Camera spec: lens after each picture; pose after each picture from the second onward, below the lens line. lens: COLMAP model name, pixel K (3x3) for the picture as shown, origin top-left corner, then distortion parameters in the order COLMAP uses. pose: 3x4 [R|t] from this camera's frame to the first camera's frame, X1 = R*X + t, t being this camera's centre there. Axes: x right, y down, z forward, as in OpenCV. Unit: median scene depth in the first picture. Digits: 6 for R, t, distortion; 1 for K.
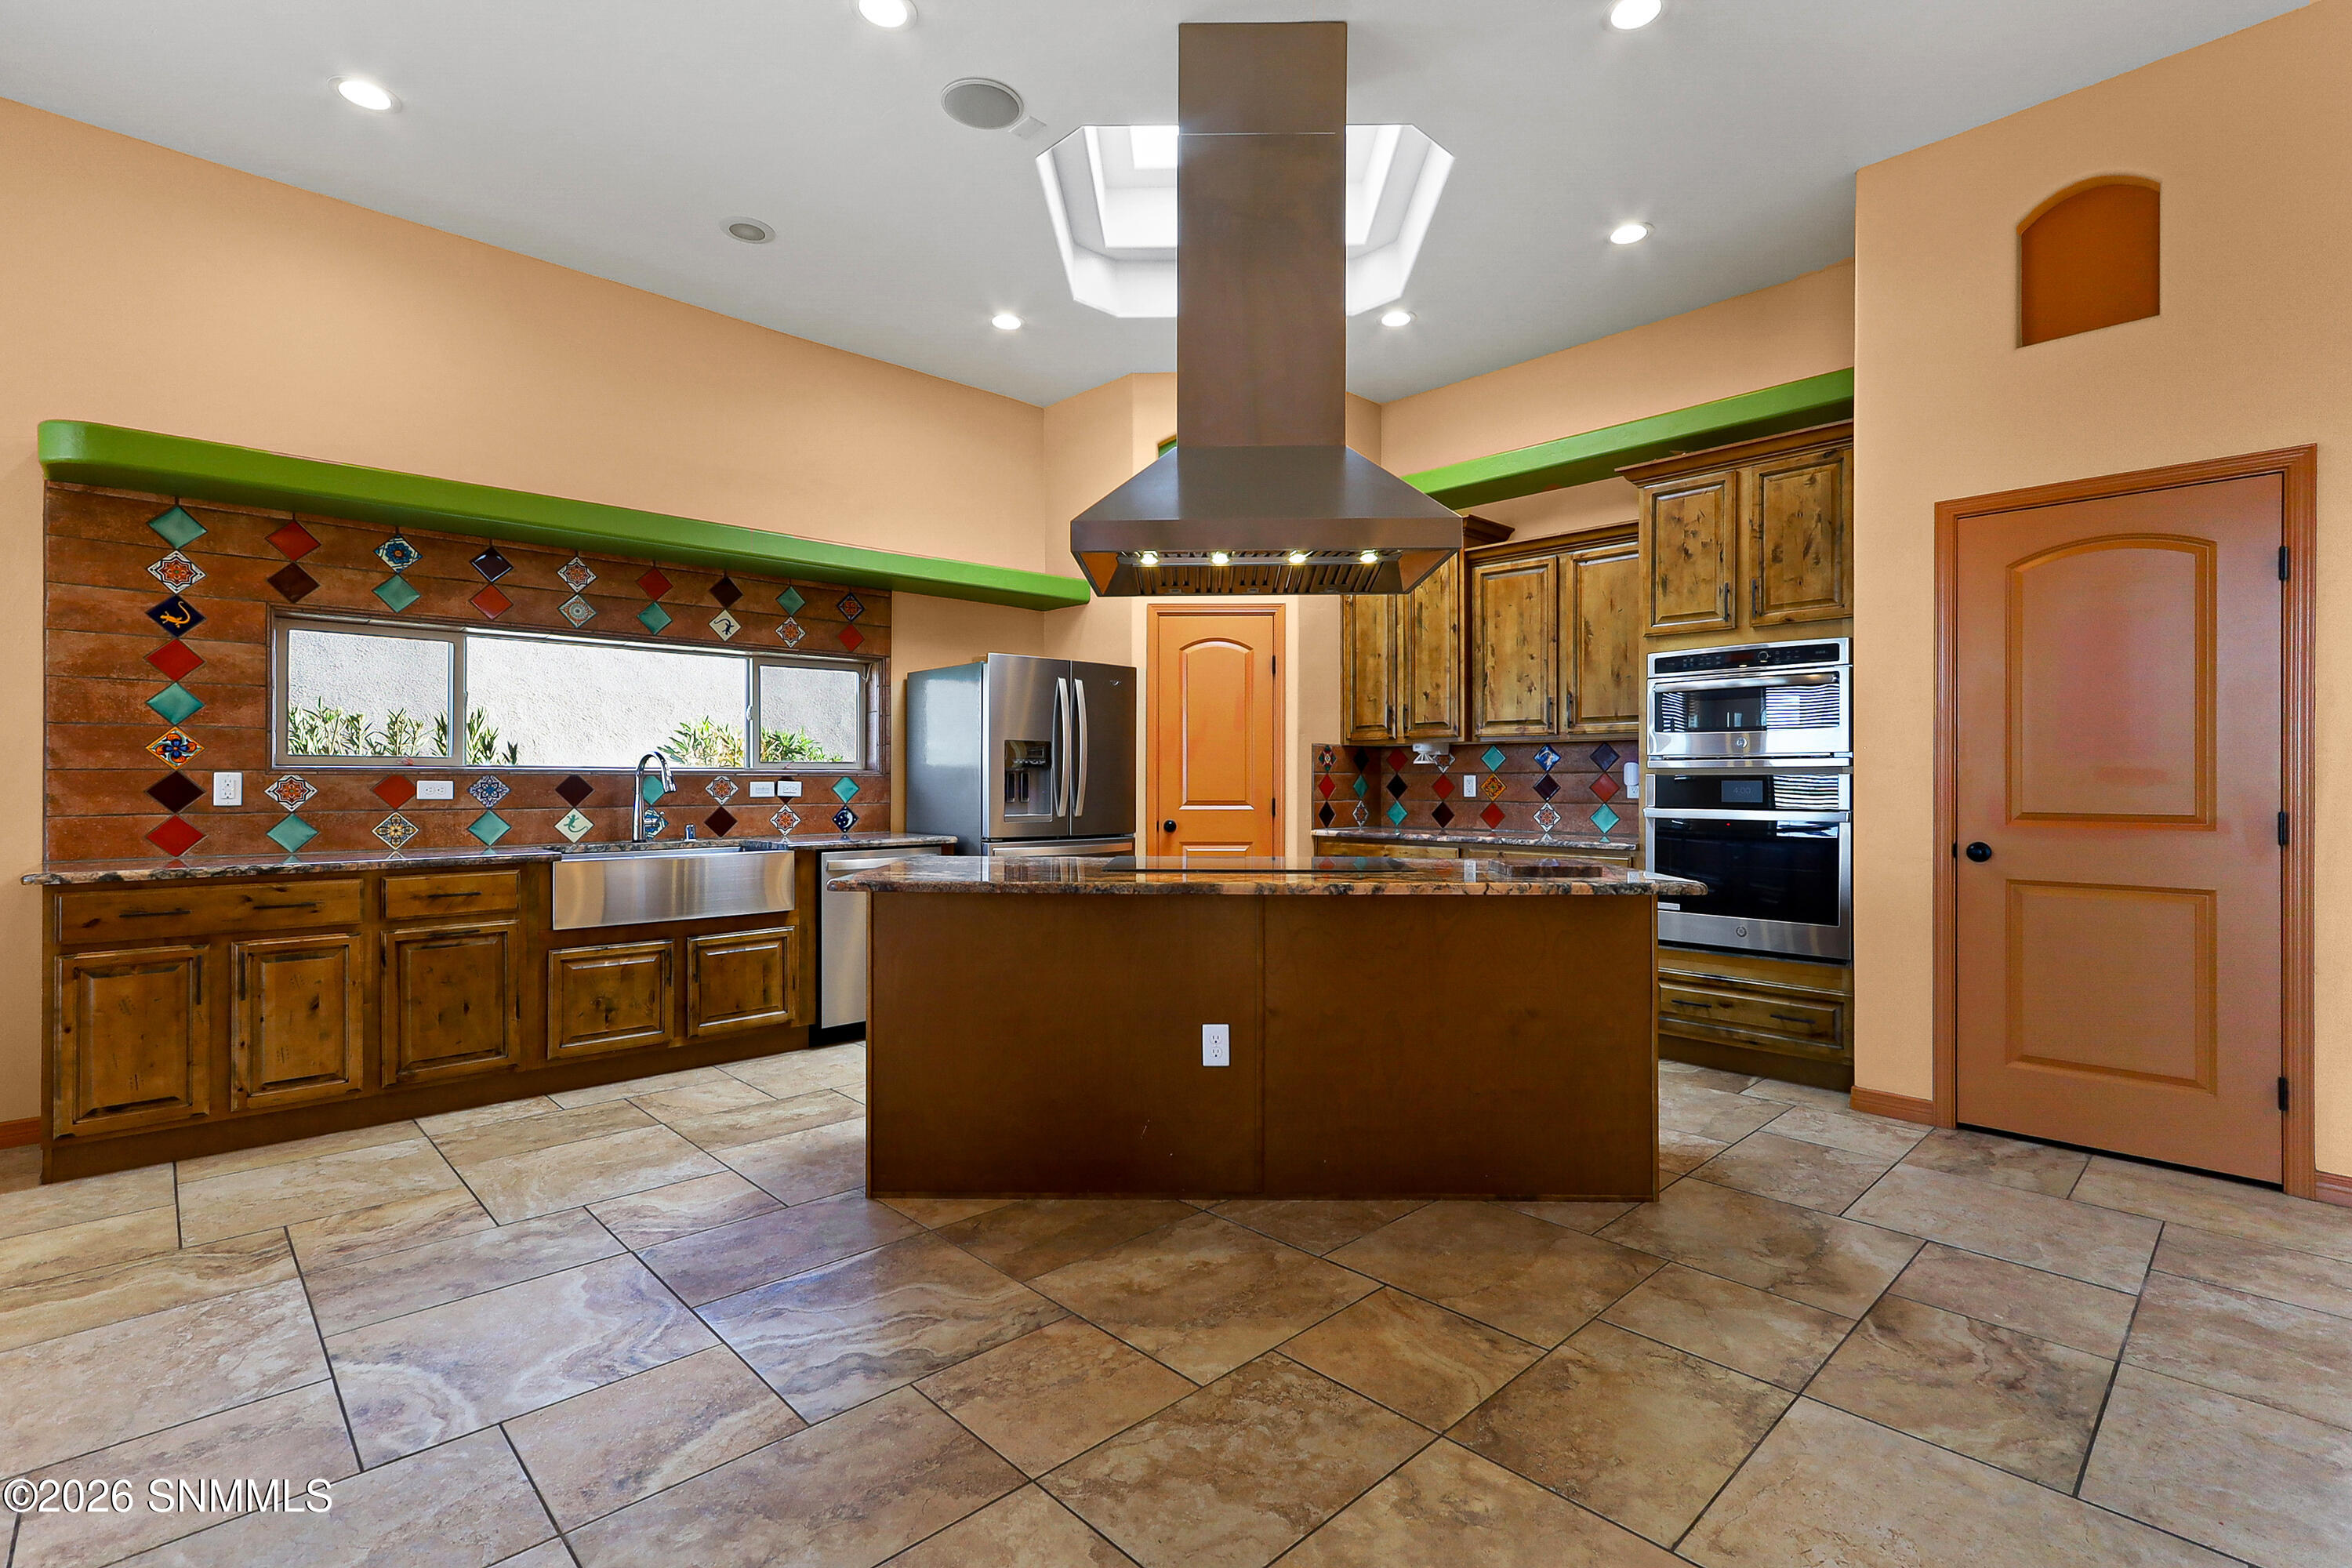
lens RADIAL K [[1081.6, 0, 1169.2], [0, 1081.6, 776.8], [0, 0, 1]] dist [0.000403, 0.002799]
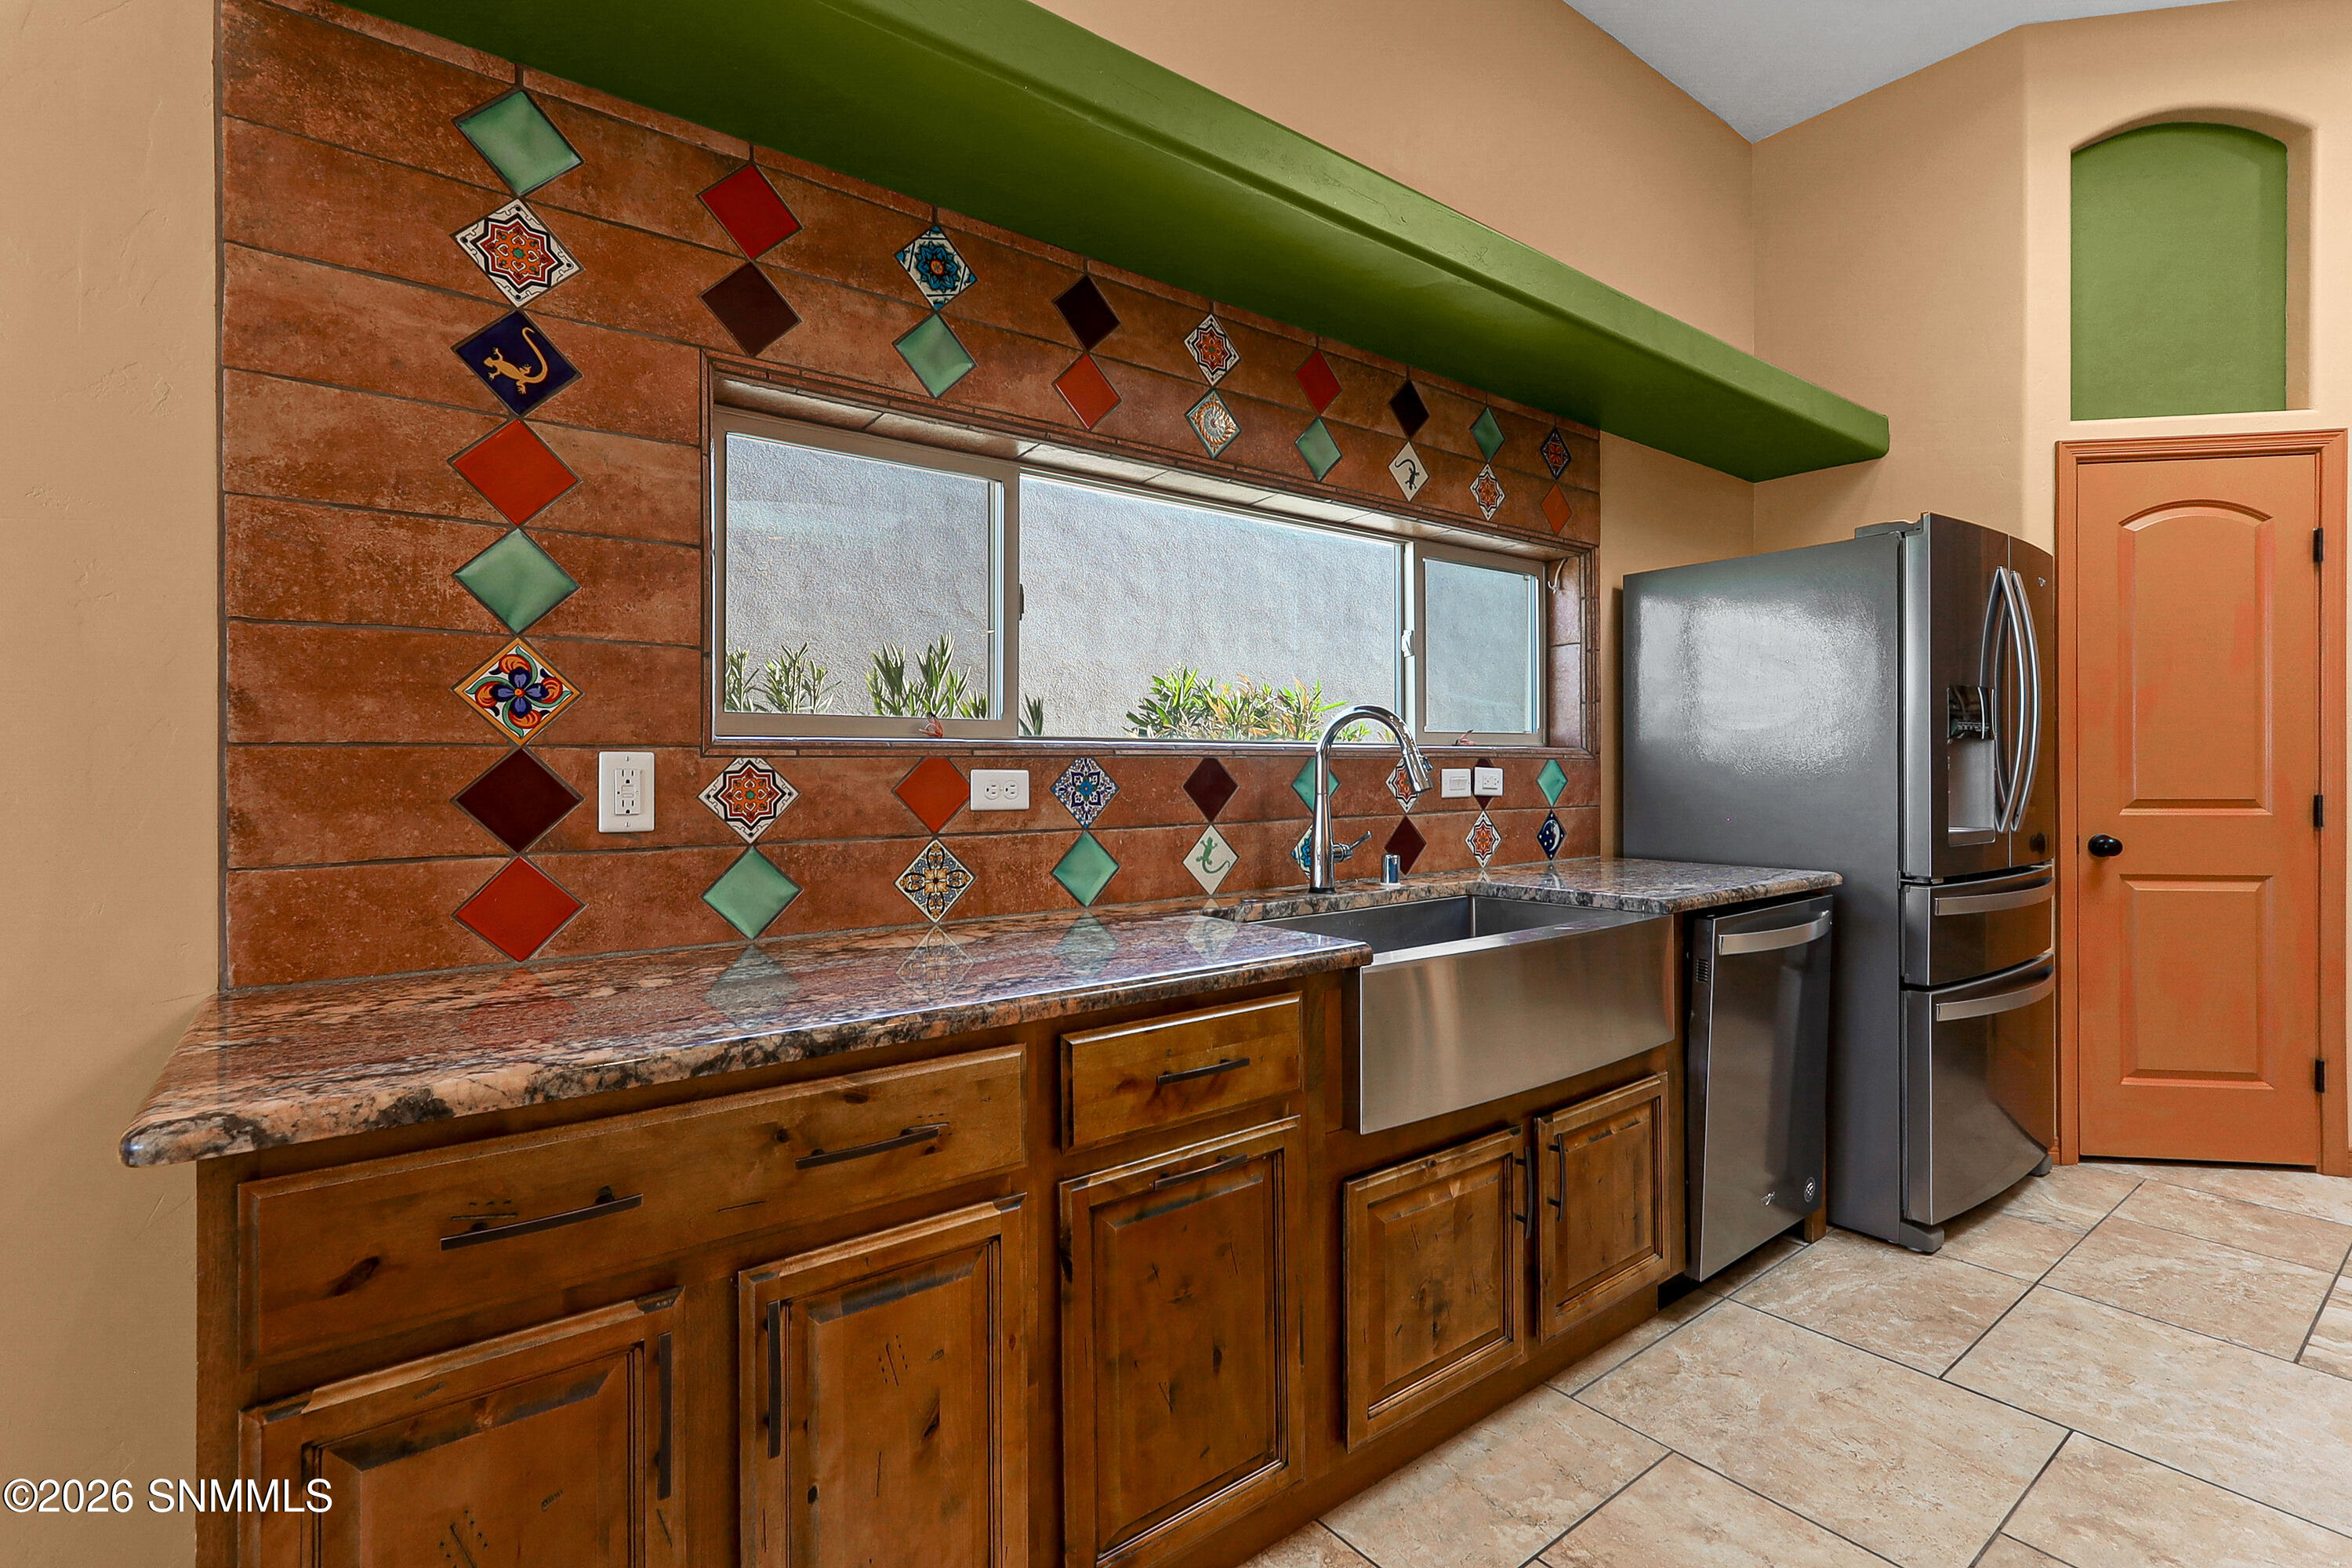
lens RADIAL K [[1081.6, 0, 1172.7], [0, 1081.6, 763.8], [0, 0, 1]] dist [0.000403, 0.002799]
pose [[0.994798, -0.006256, -0.101676, -0.614228], [0.006233, 0.999980, -0.000542, 0.002022], [0.101677, -0.000094, 0.994817, 0.605193]]
